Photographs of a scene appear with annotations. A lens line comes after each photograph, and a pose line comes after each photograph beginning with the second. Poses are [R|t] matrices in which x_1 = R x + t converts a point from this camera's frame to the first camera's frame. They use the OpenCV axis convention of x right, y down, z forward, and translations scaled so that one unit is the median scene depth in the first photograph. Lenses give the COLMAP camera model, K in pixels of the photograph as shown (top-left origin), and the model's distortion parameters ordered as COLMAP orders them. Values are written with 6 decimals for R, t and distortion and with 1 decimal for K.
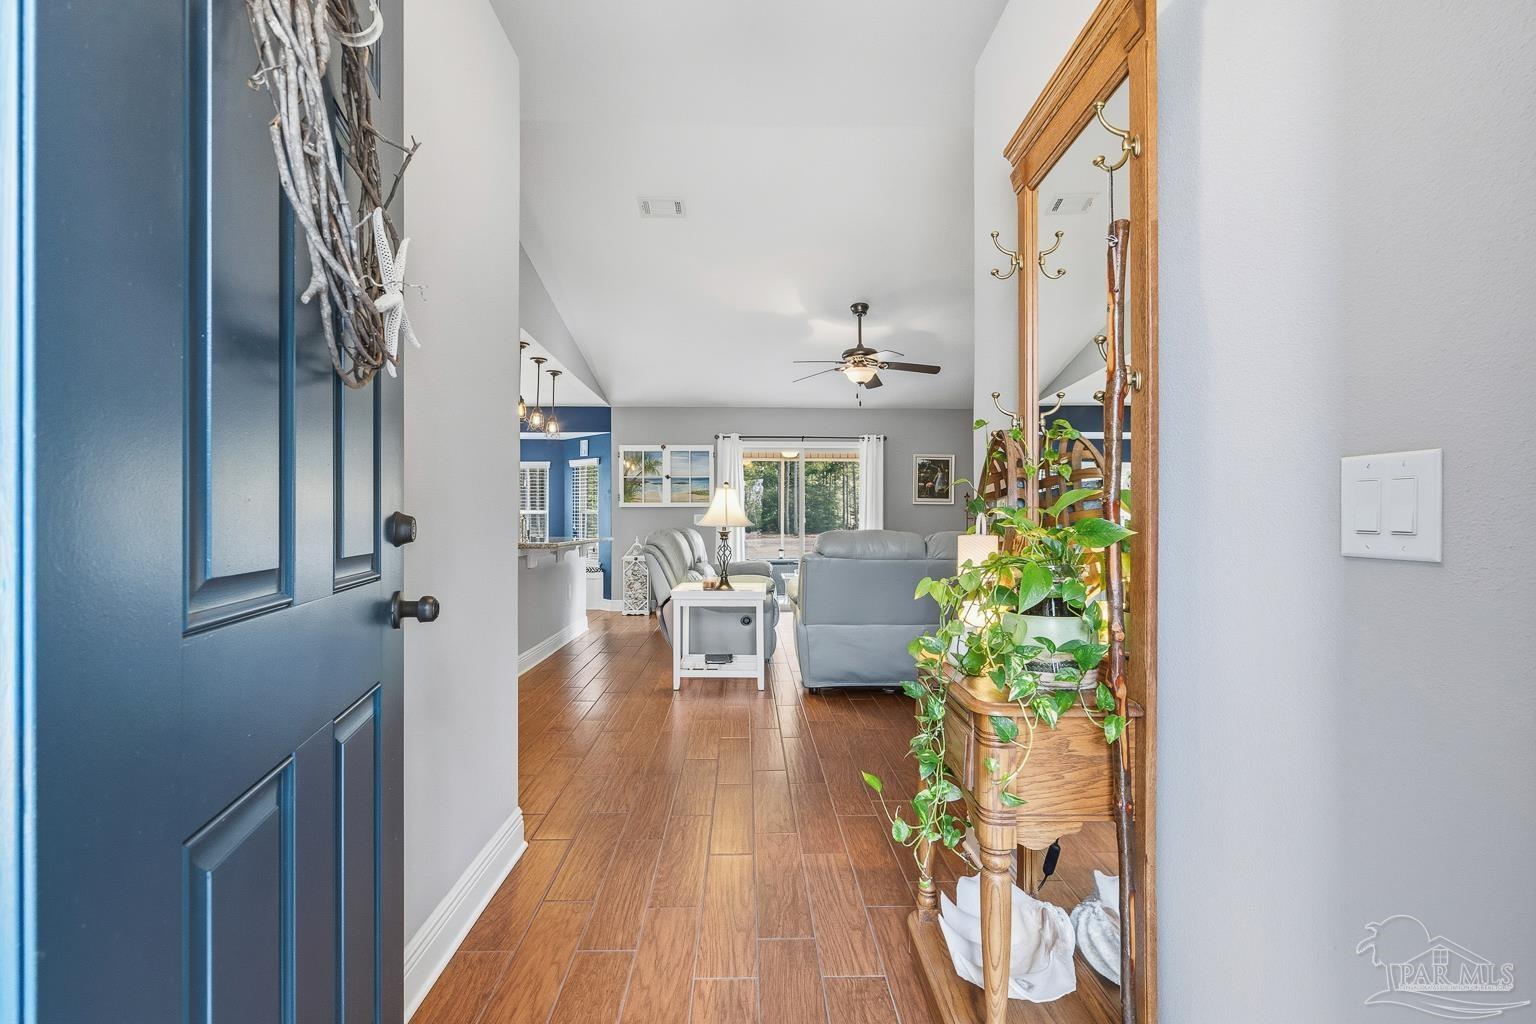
lens RADIAL K [[705.0, 0, 768.4], [0, 705.0, 513.0], [0, 0, 1]] dist [-0.000840, 0.000067]
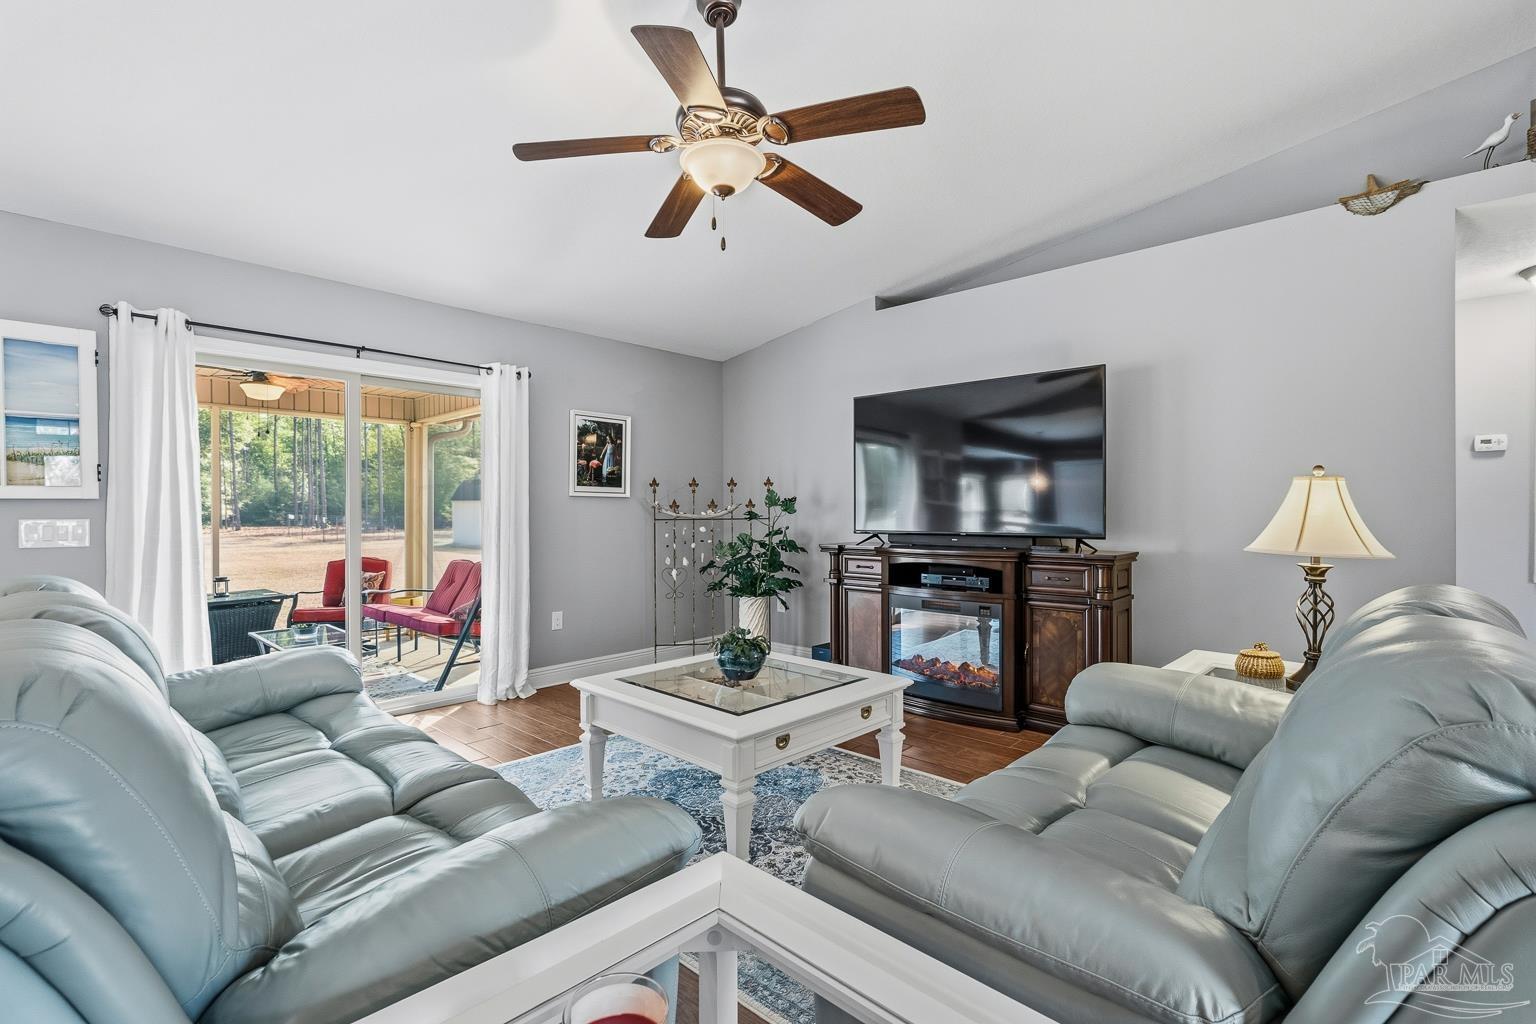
lens RADIAL K [[705.0, 0, 765.4], [0, 705.0, 507.9], [0, 0, 1]] dist [-0.000840, 0.000067]
pose [[0.720624, -0.000726, 0.693326, -0.078774], [0.000910, 1.000000, 0.000101, -0.002794], [-0.693326, 0.000559, 0.720624, 0.473853]]
